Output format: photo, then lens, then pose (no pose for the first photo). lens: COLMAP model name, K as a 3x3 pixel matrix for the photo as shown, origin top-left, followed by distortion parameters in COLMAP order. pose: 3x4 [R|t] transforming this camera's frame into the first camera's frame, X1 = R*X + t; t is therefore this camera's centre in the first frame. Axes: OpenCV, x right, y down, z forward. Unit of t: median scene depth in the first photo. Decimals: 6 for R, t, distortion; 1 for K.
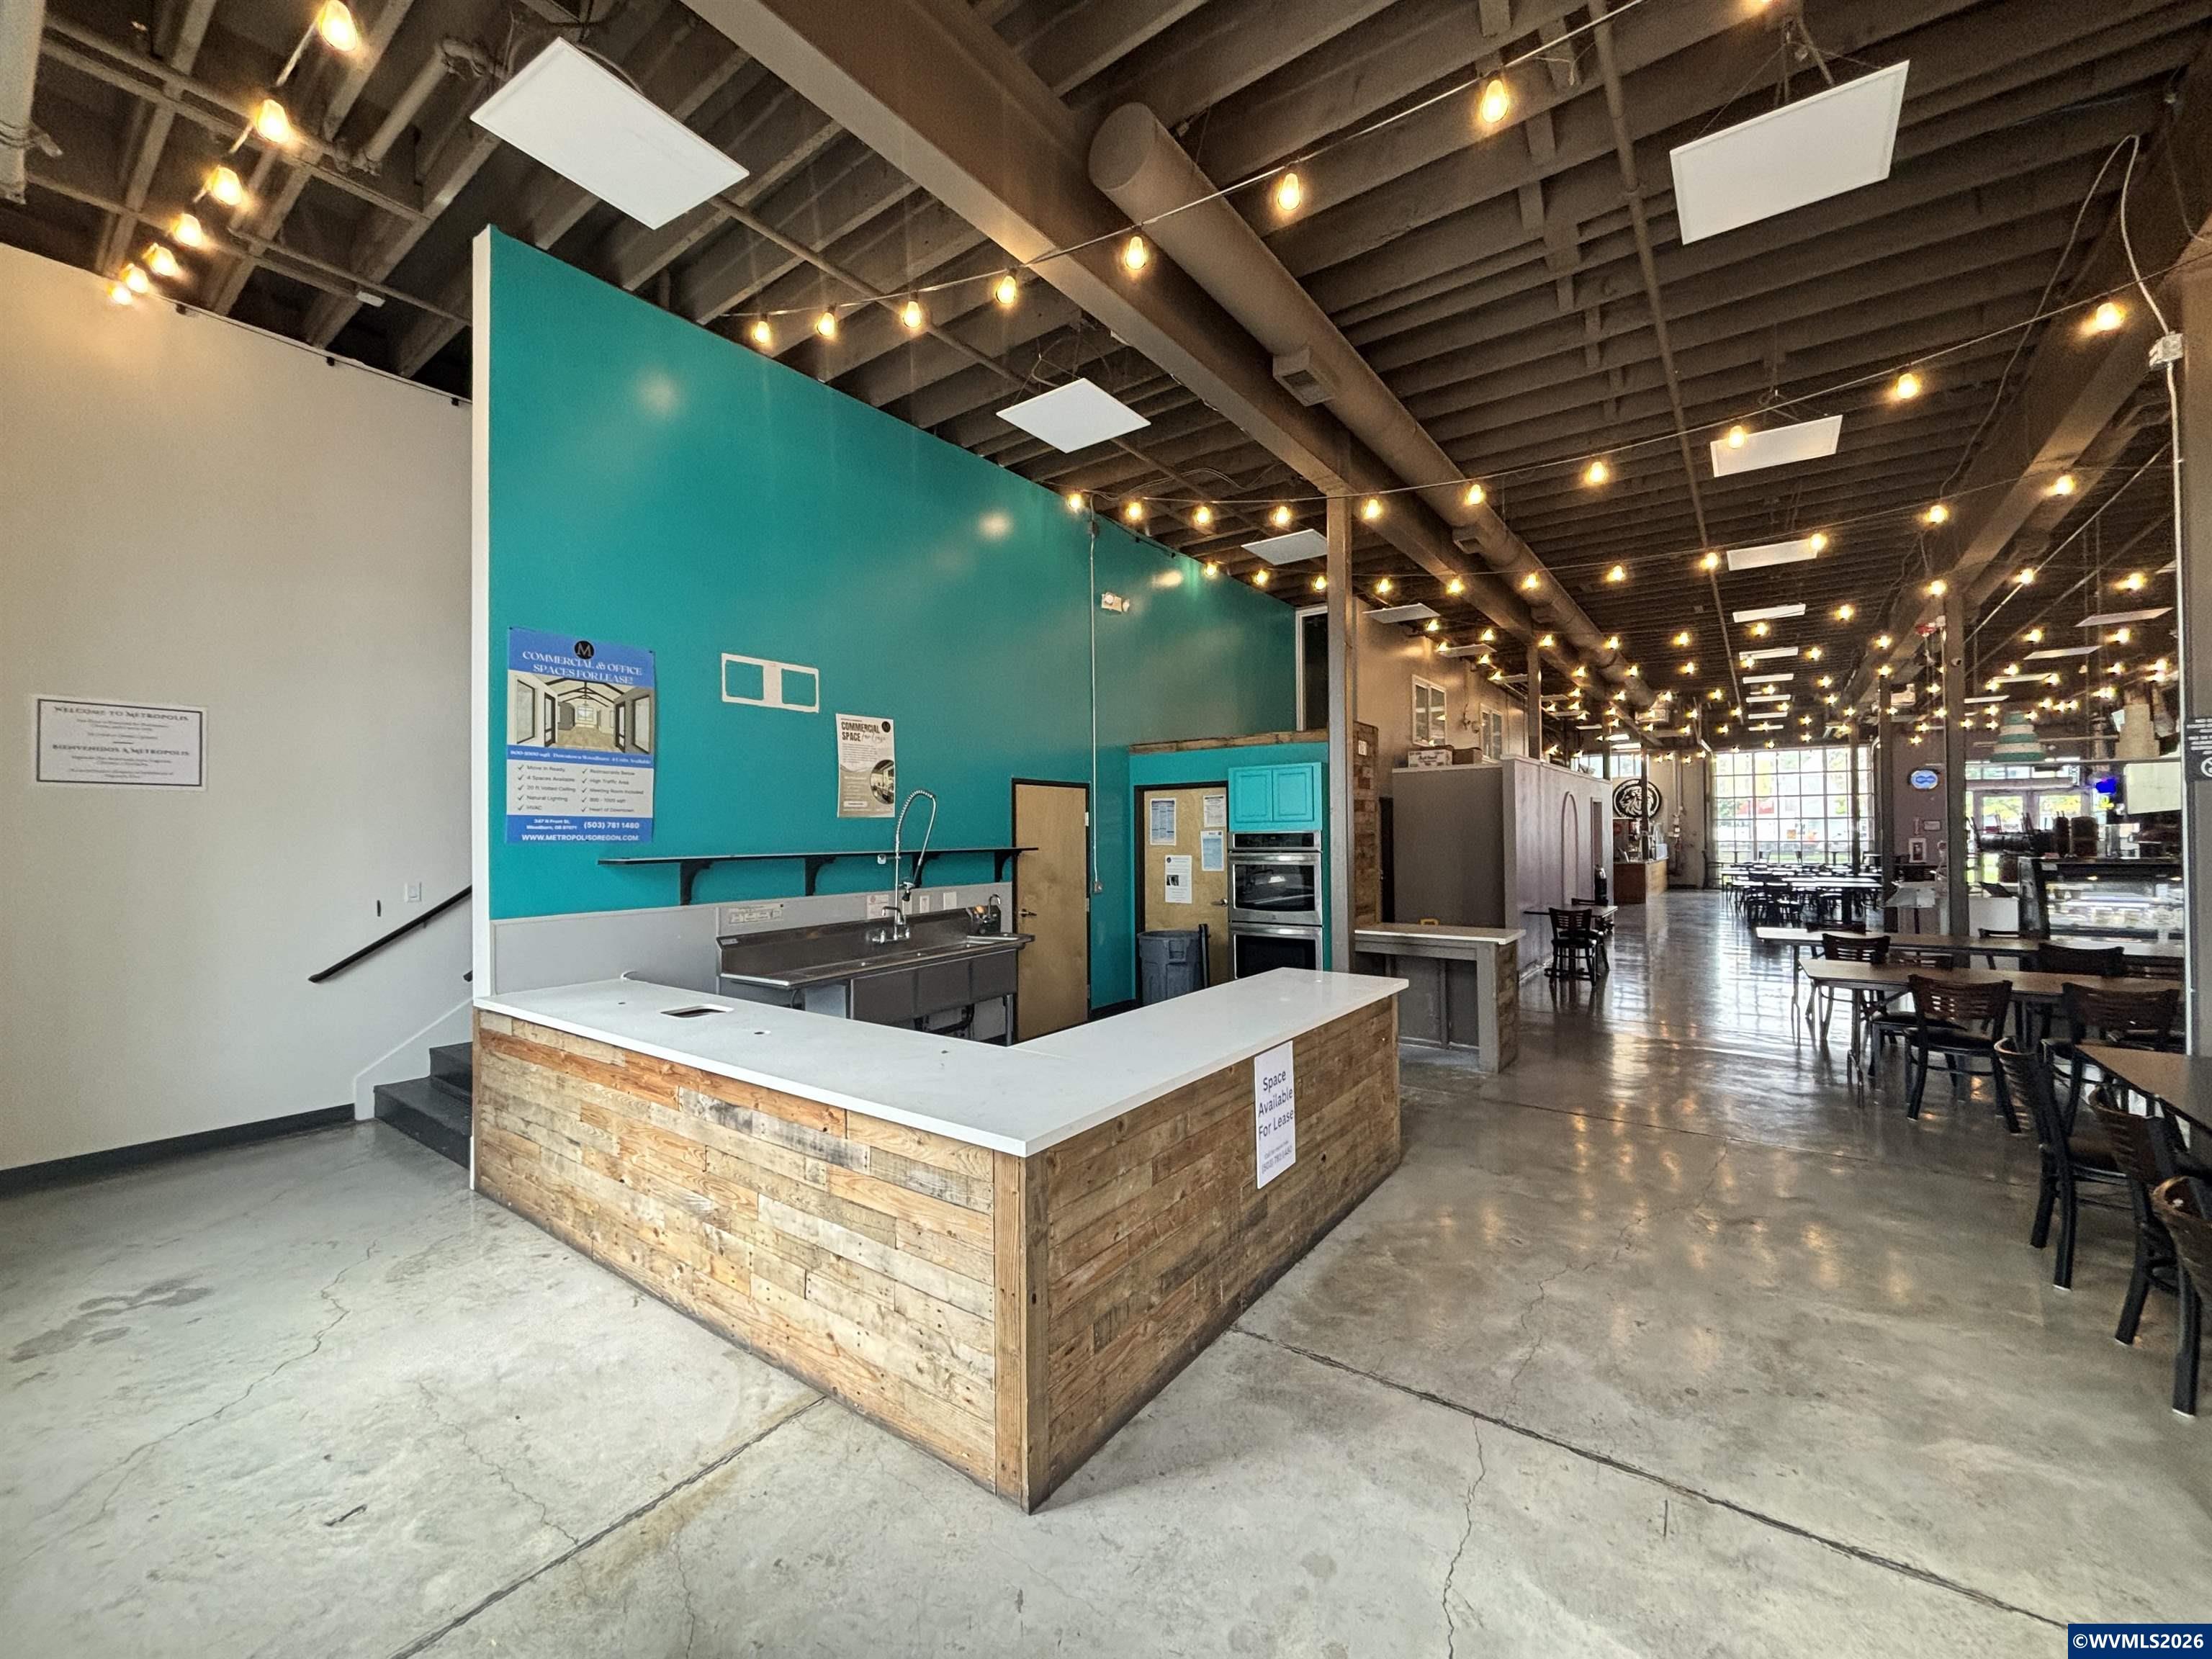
lens RADIAL K [[890.7, 0, 1097.7], [0, 890.7, 830.9], [0, 0, 1]] dist [-0.000069, 0.000715]
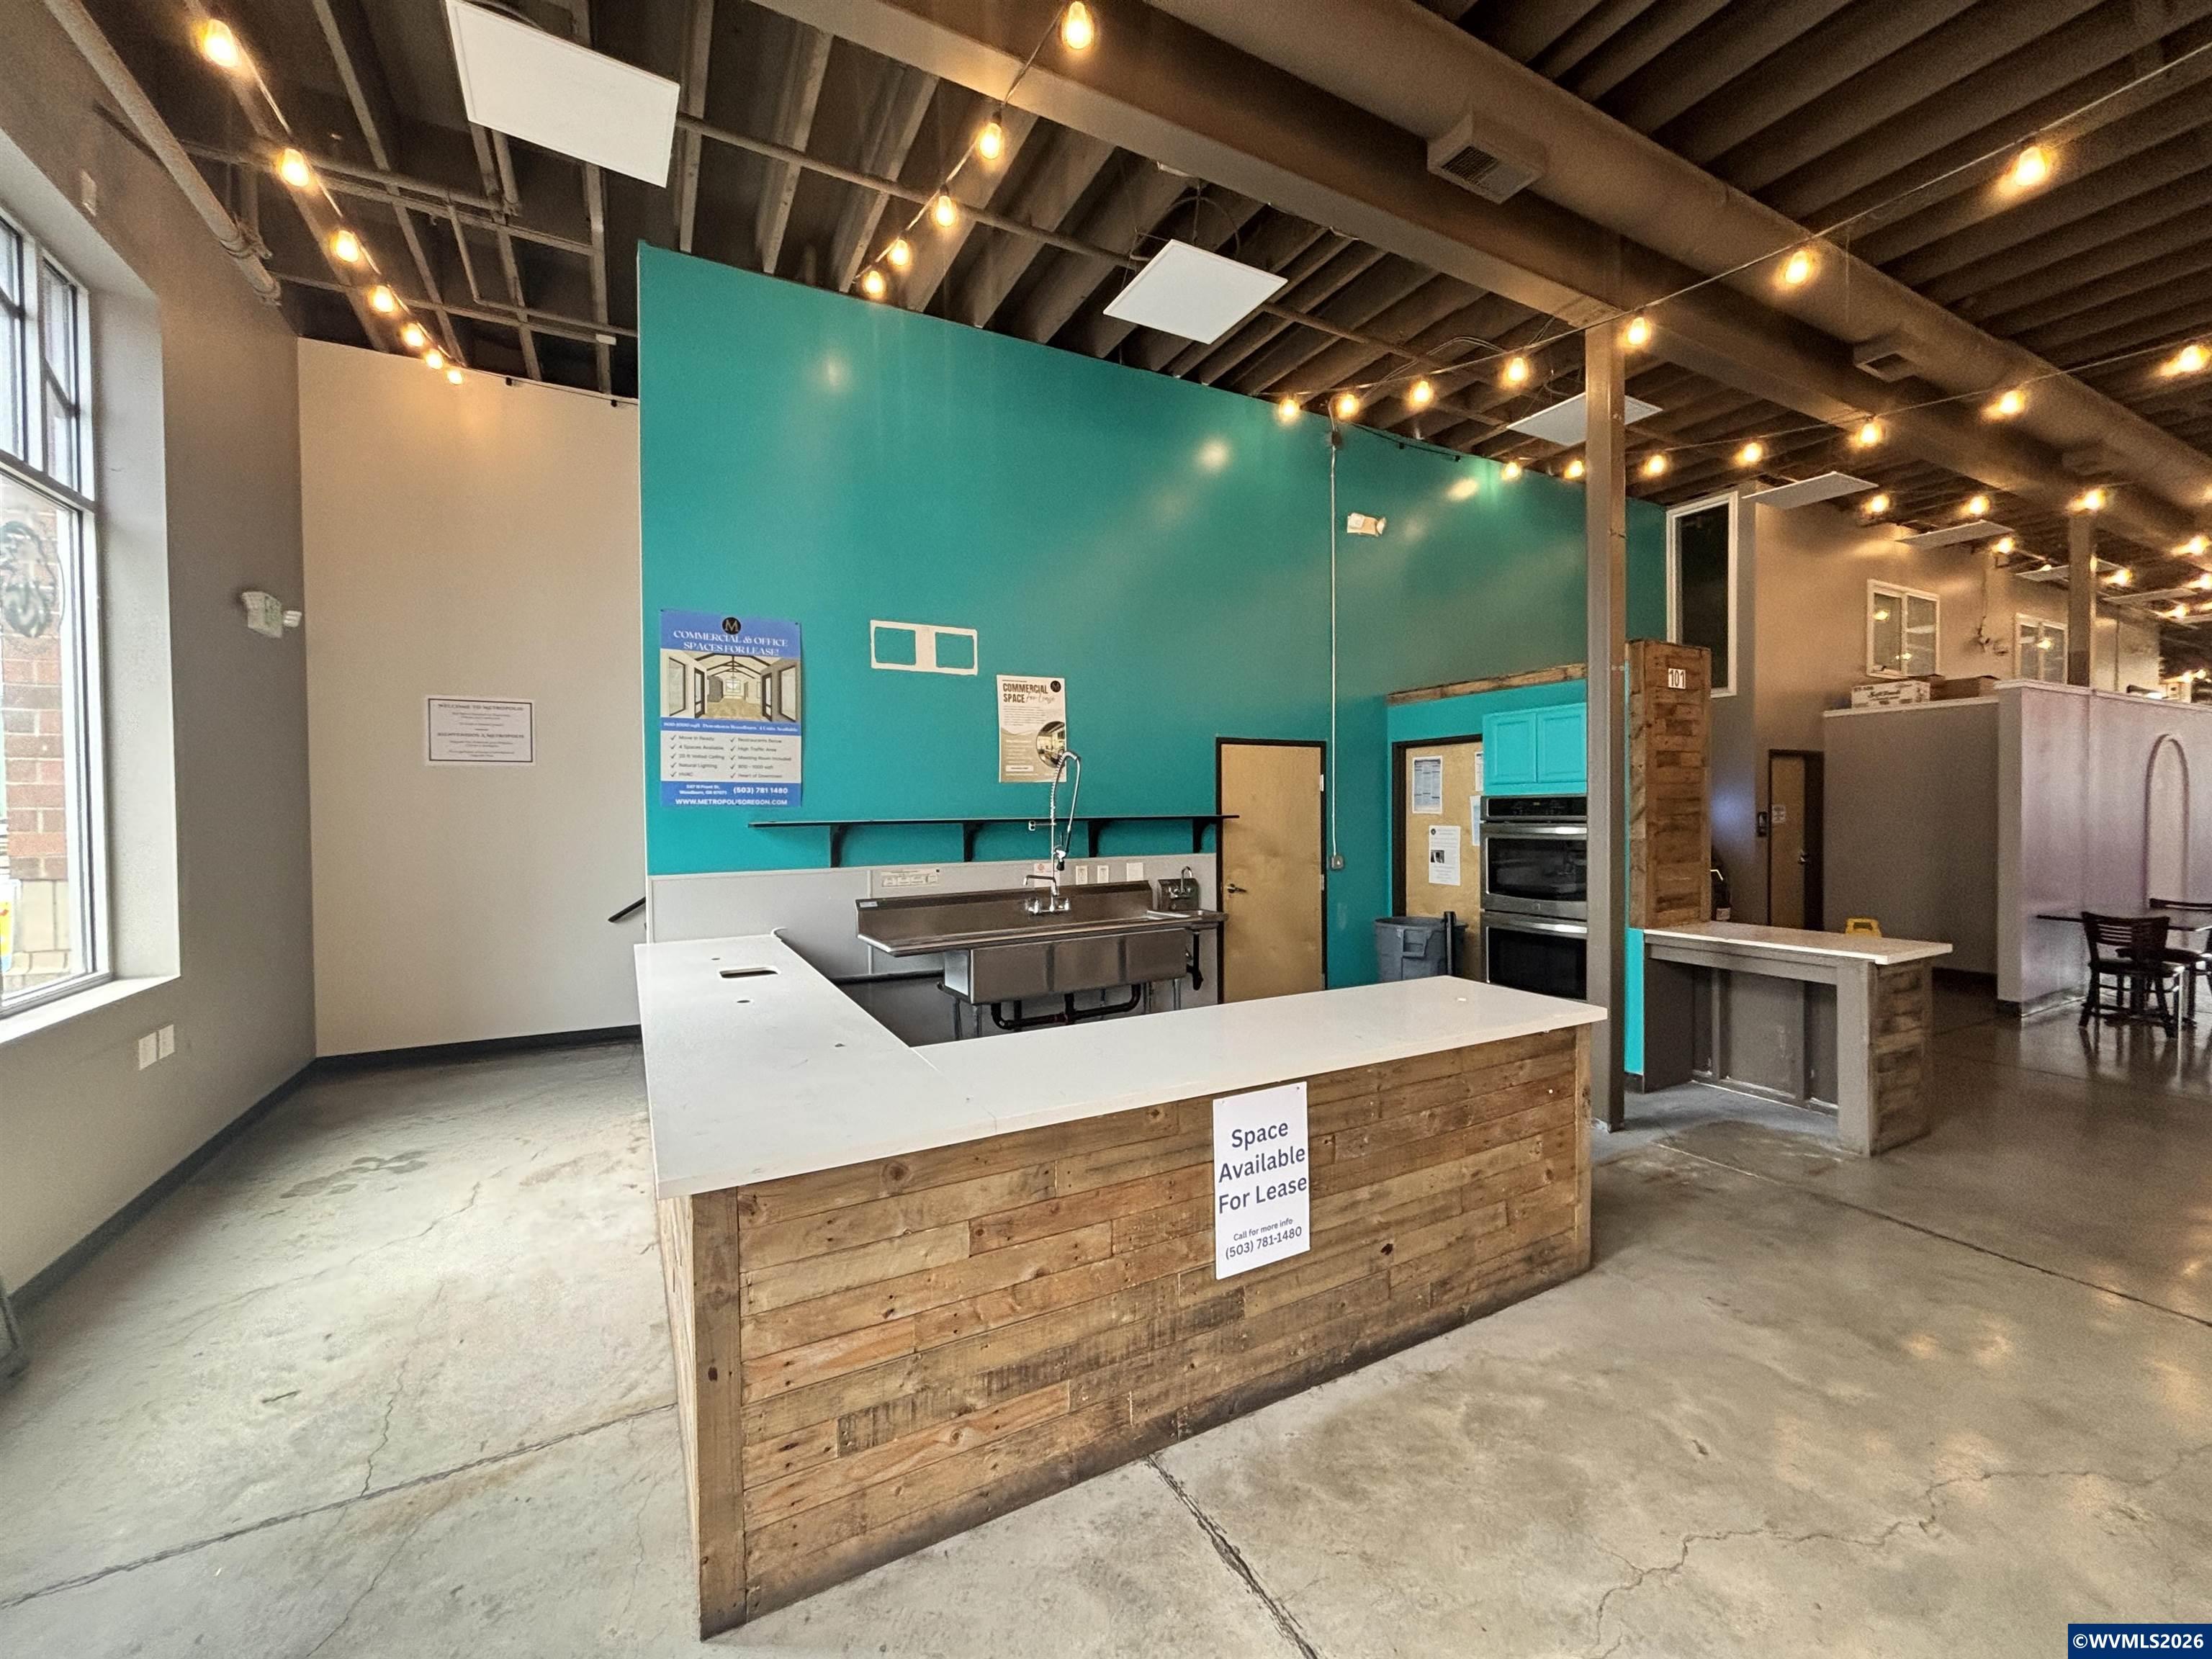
lens RADIAL K [[890.7, 0, 1102.2], [0, 890.7, 828.2], [0, 0, 1]] dist [-0.000069, 0.000715]
pose [[0.904388, 0.011261, -0.426563, 0.266160], [0.001853, 0.999539, 0.030316, 0.006855], [0.426708, -0.028208, 0.903950, 0.205334]]
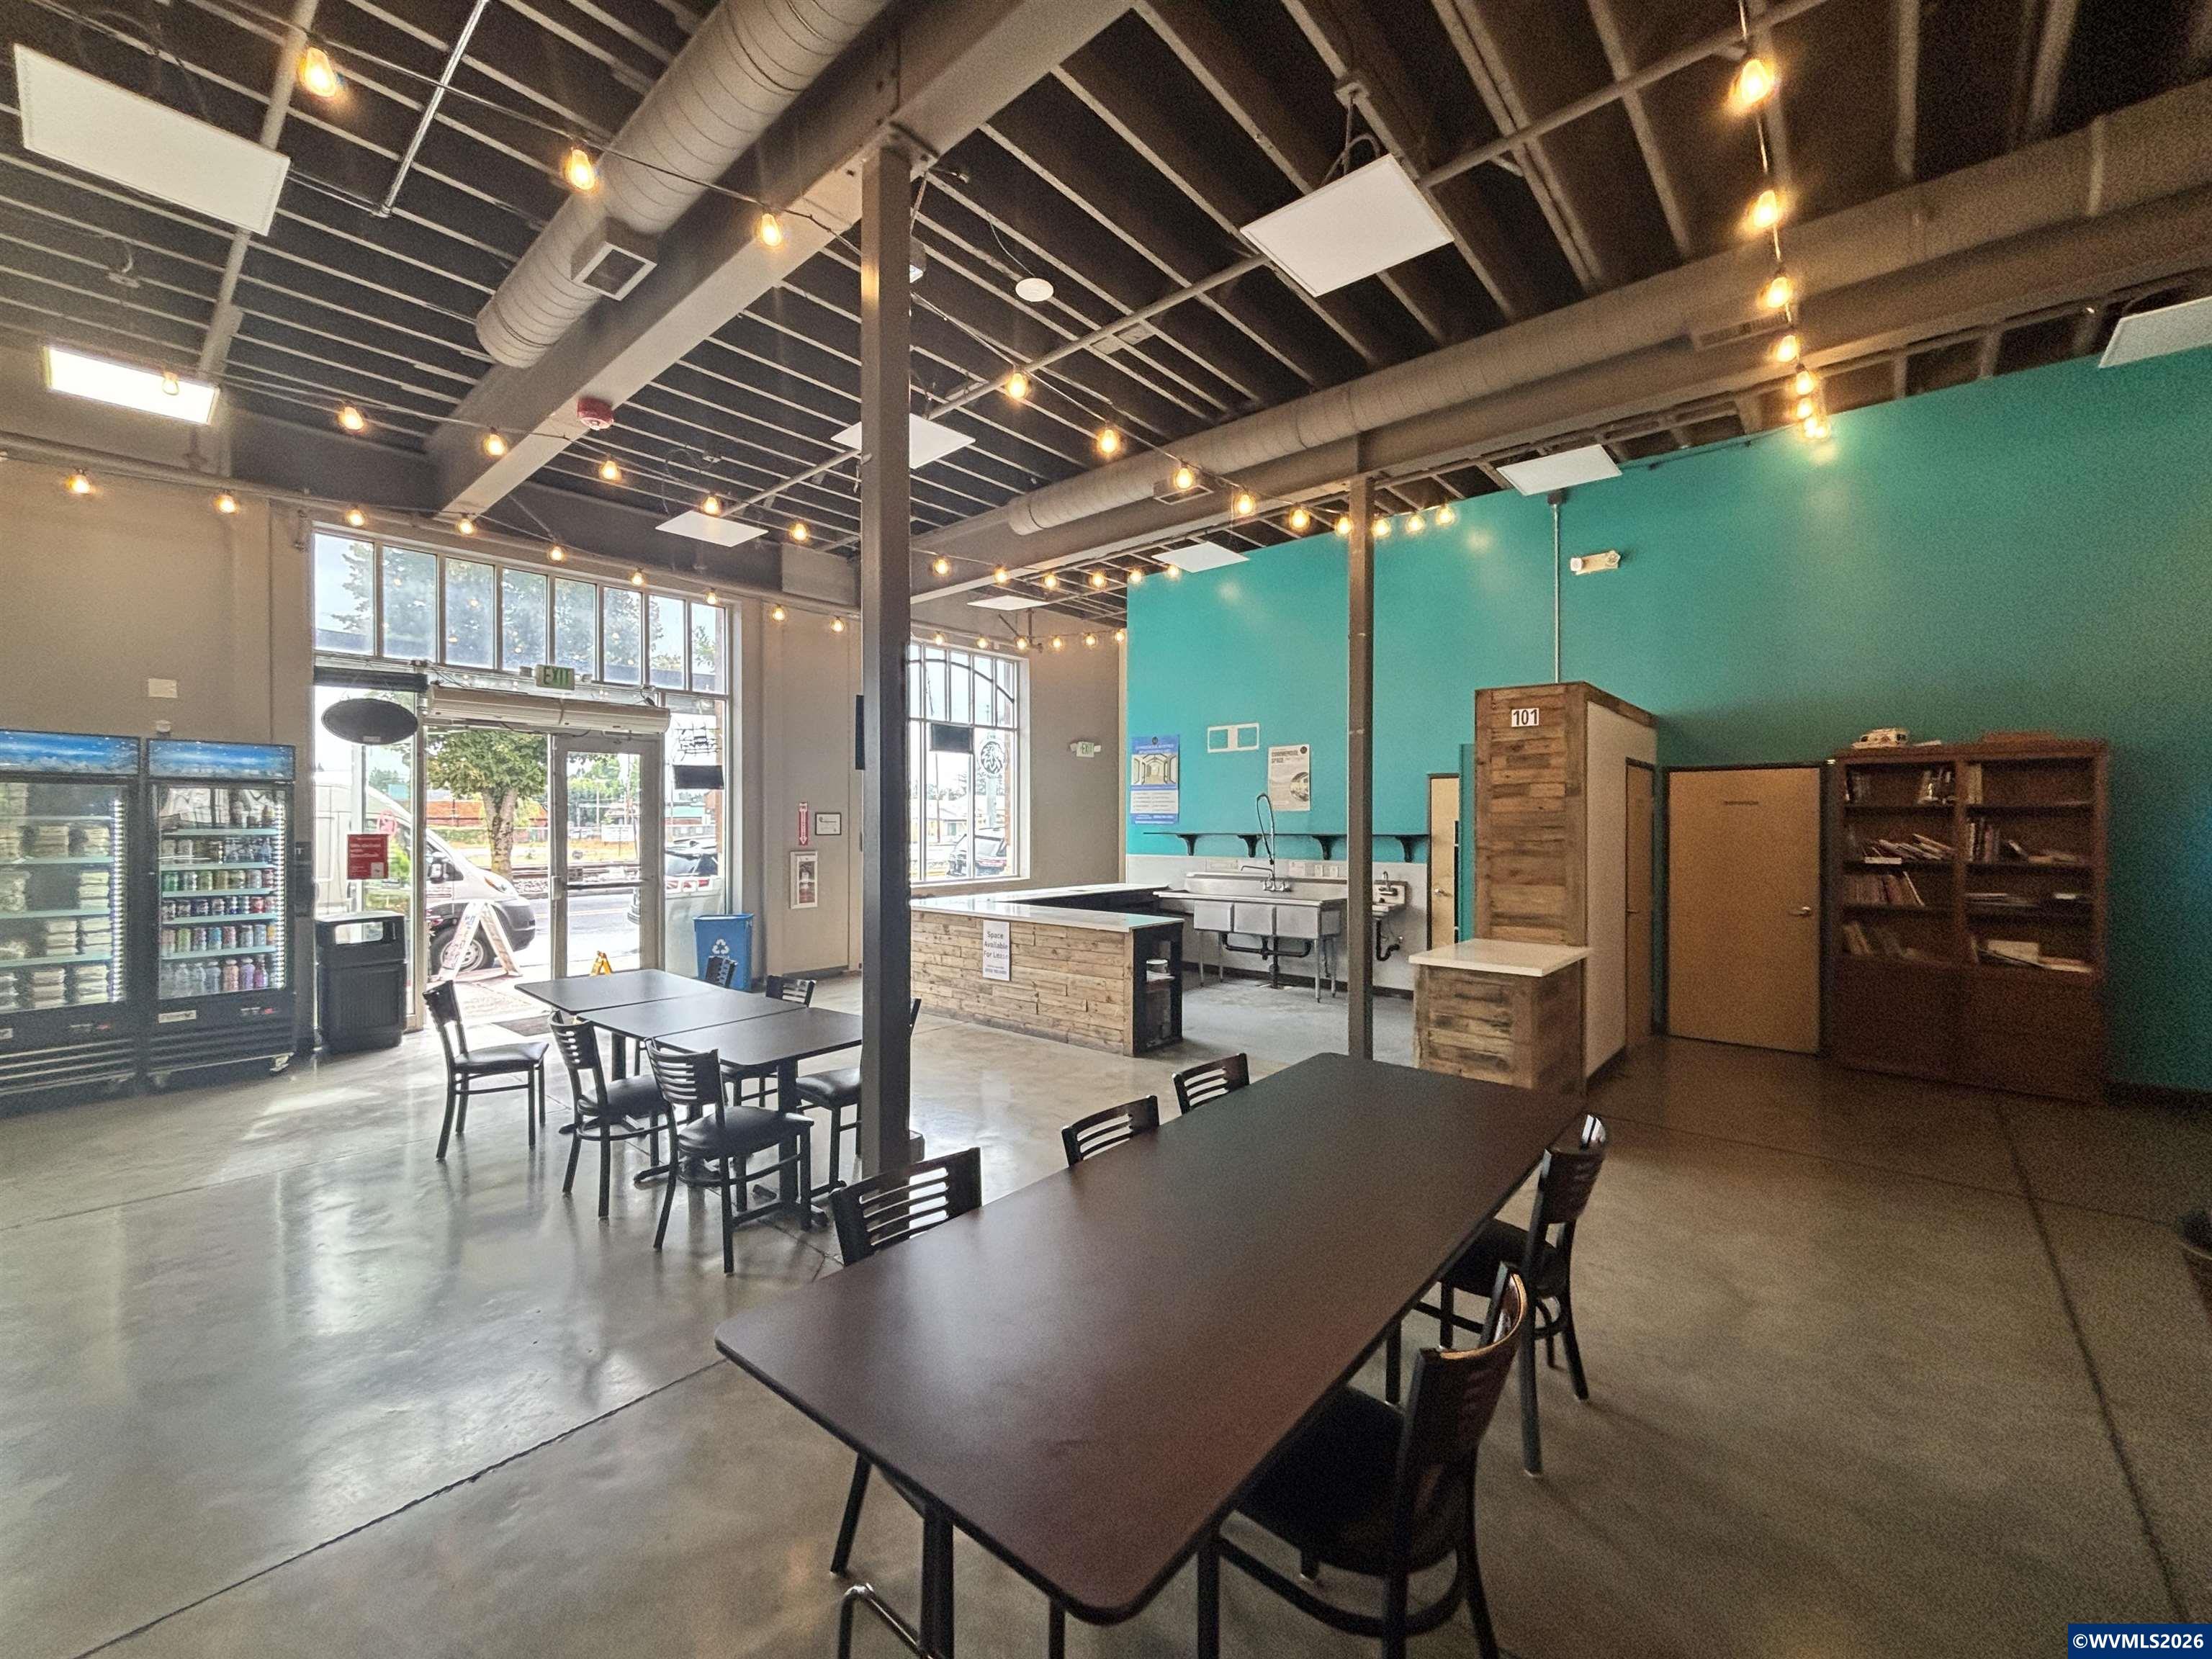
lens RADIAL K [[890.7, 0, 1094.0], [0, 890.7, 823.1], [0, 0, 1]] dist [-0.000069, 0.000715]
pose [[-0.089413, 0.009708, -0.995947, 1.623393], [0.004069, 0.999948, 0.009381, -0.012077], [0.995986, -0.003213, -0.089447, 0.987752]]
